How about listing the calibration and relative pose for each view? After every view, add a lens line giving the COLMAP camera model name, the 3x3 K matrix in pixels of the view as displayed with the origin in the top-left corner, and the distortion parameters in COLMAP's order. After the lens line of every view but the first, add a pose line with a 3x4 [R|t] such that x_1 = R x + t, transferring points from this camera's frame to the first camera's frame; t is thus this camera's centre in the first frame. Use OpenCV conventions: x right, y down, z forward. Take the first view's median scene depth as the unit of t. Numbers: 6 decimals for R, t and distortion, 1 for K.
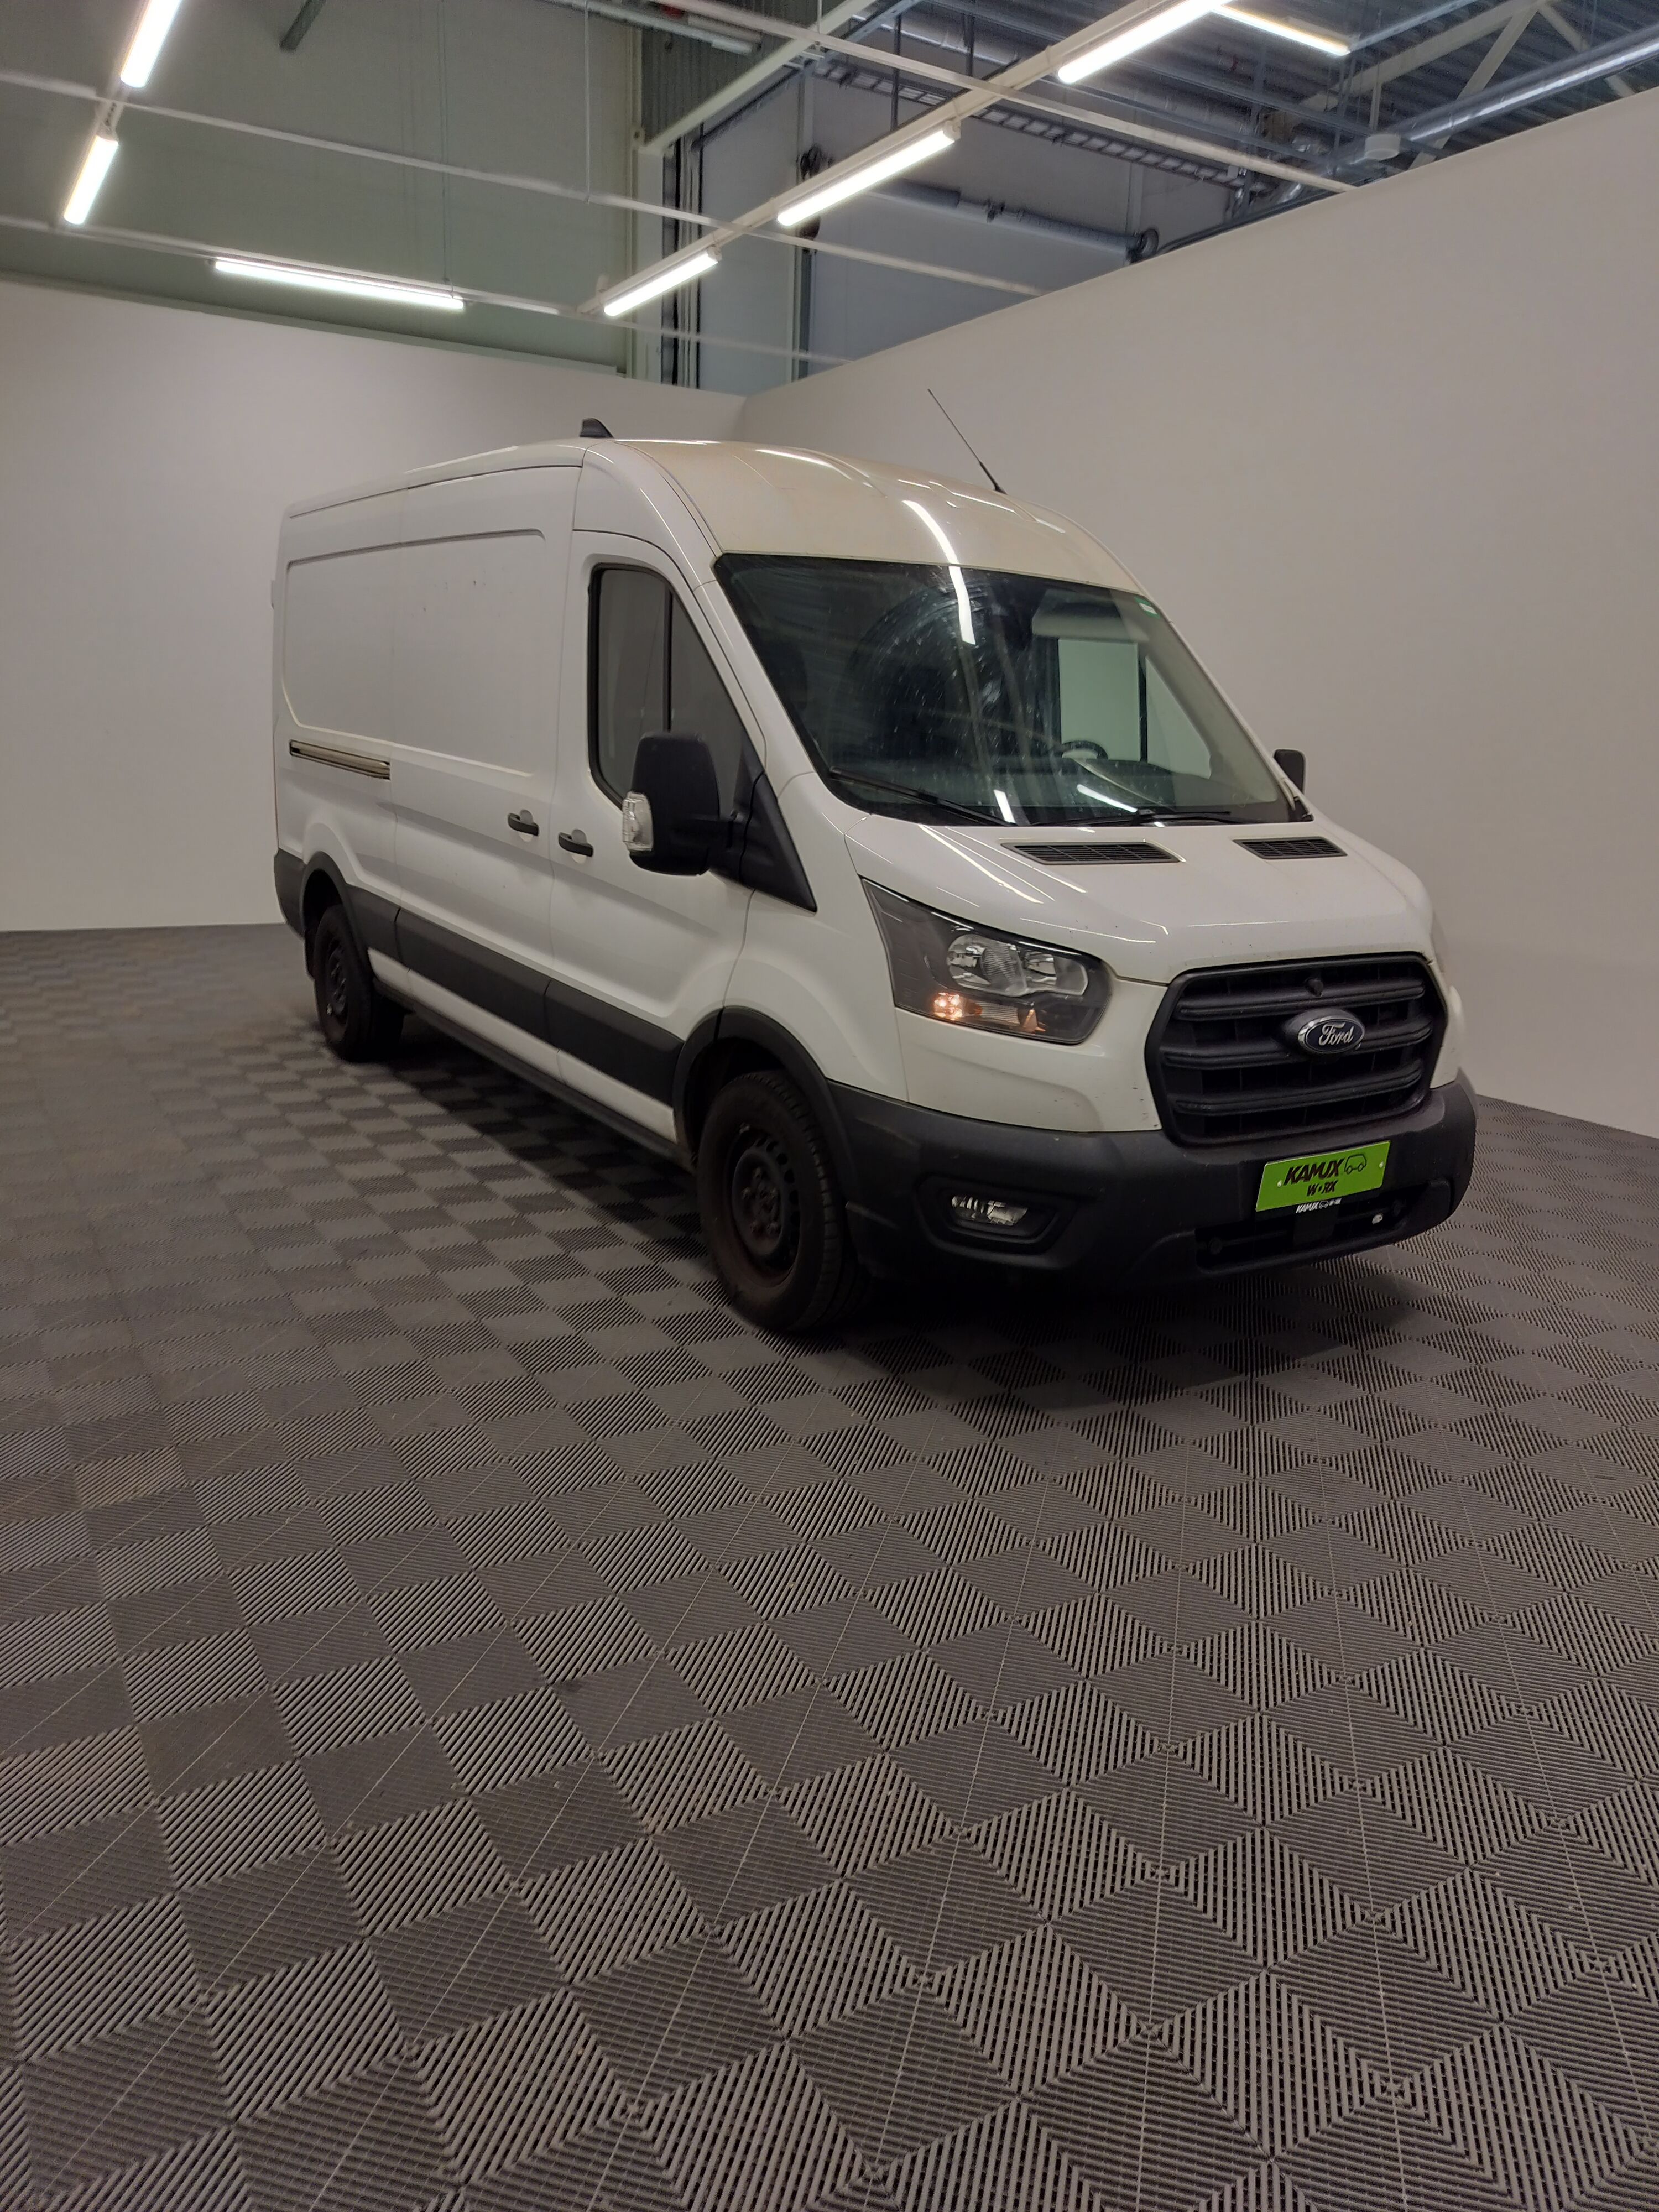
lens RADIAL K [[1552.5, 0, 826.3], [0, 1552.5, 1169.7], [0, 0, 1]] dist [0.001959, 0.001422]
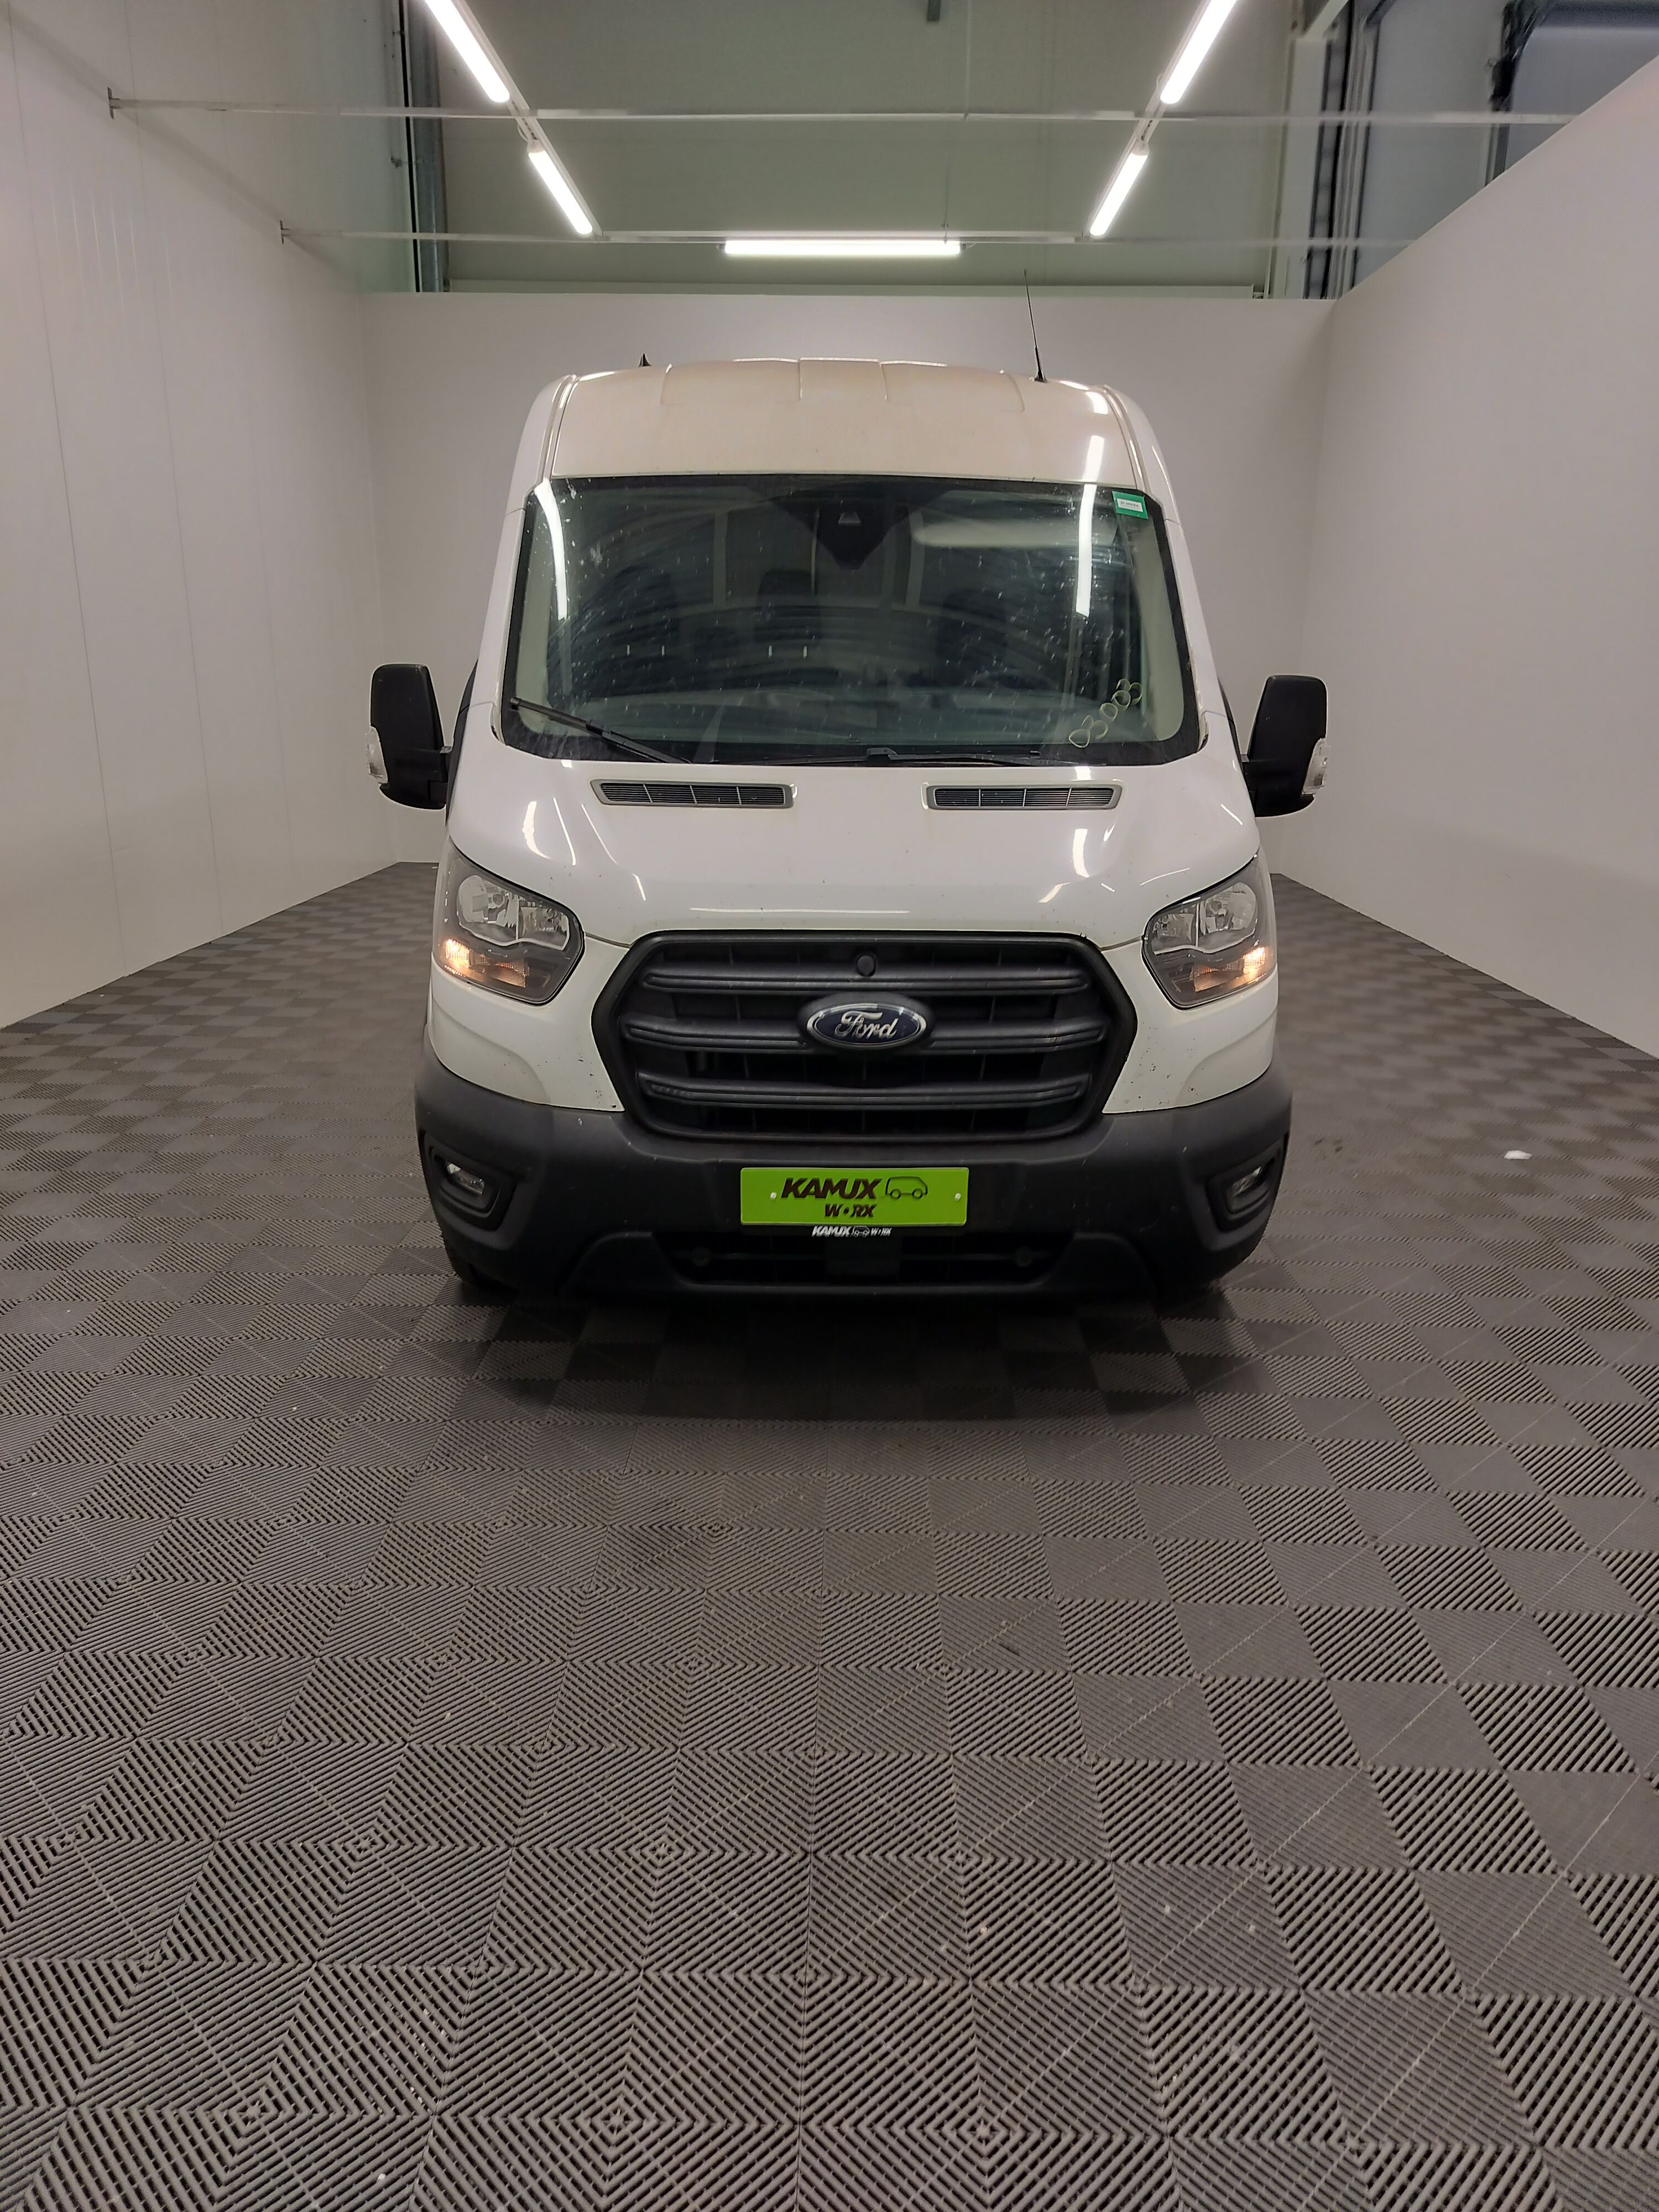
lens RADIAL K [[1577.6, 0, 829.5], [0, 1577.6, 1106.0], [0, 0, 1]] dist [0.042491, -0.000729]
pose [[0.854950, 0.121044, -0.504390, 0.726836], [-0.130372, 0.991321, 0.016915, -0.056109], [0.502060, 0.051296, 0.863310, 0.274317]]
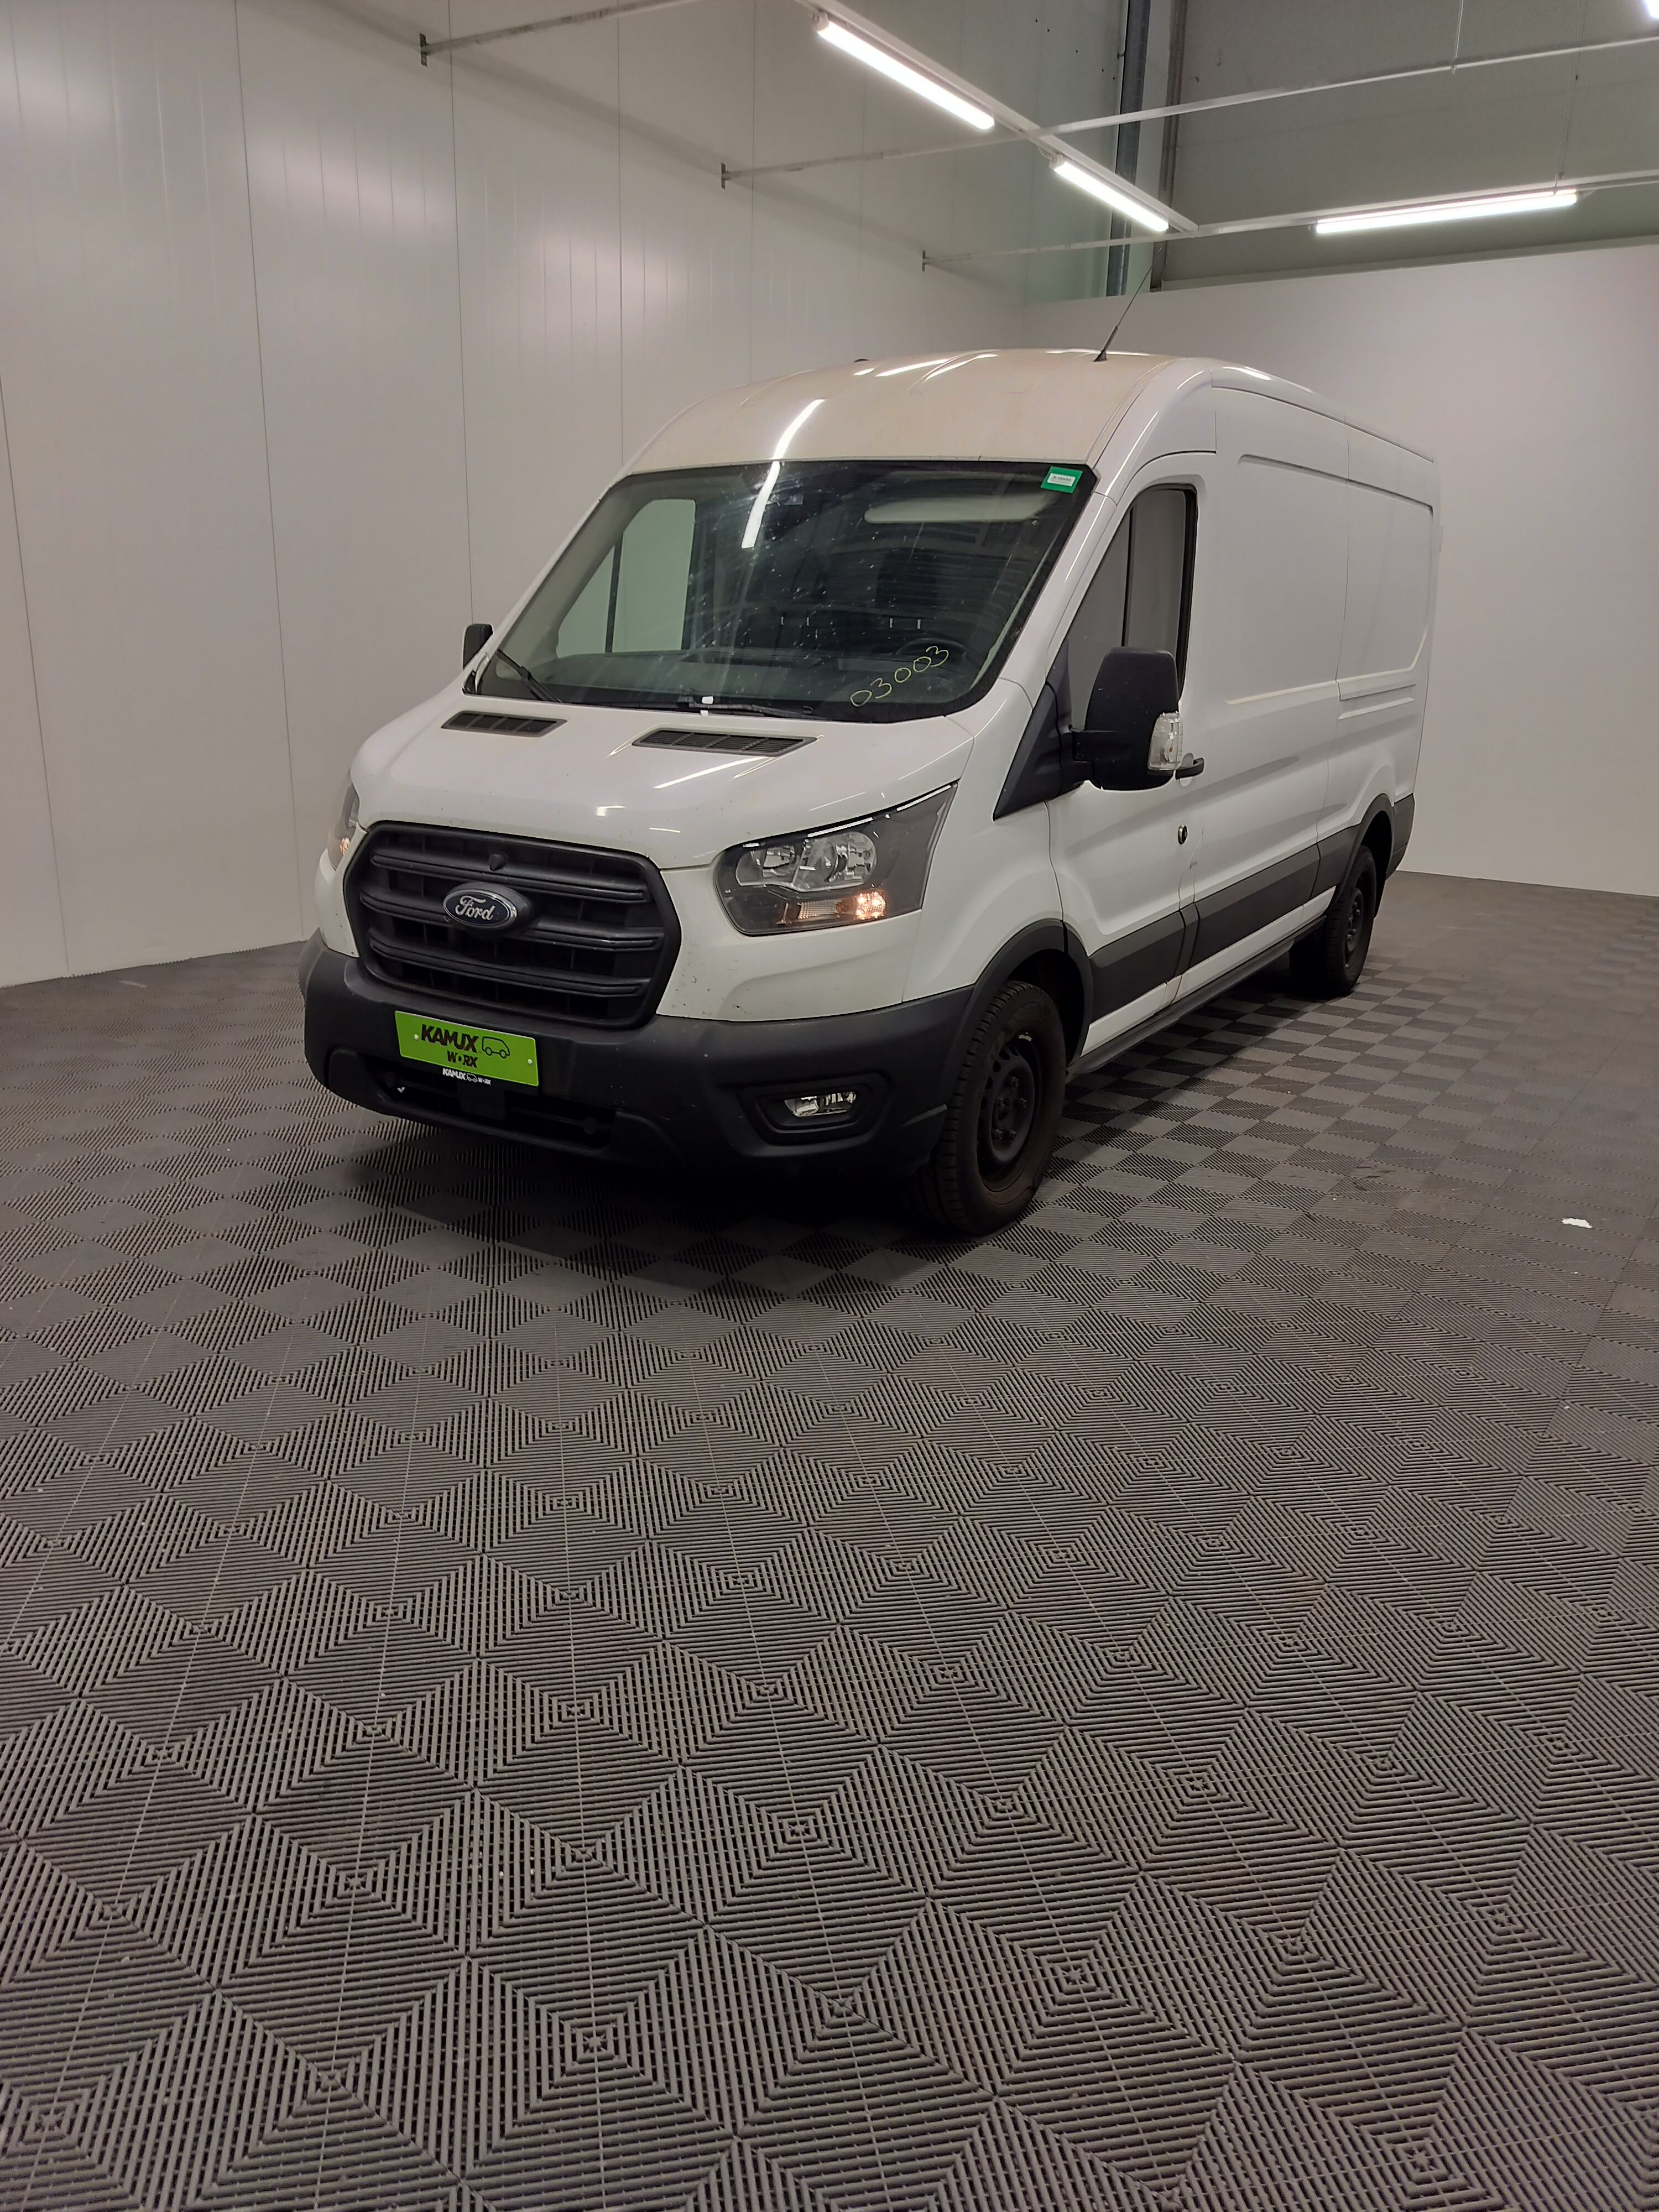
lens RADIAL K [[1577.6, 0, 829.5], [0, 1577.6, 1106.0], [0, 0, 1]] dist [0.042491, -0.000729]
pose [[0.456862, 0.243145, -0.855662, 1.322996], [-0.271950, 0.954040, 0.125898, -0.154474], [0.846948, 0.175180, 0.501988, 0.694589]]
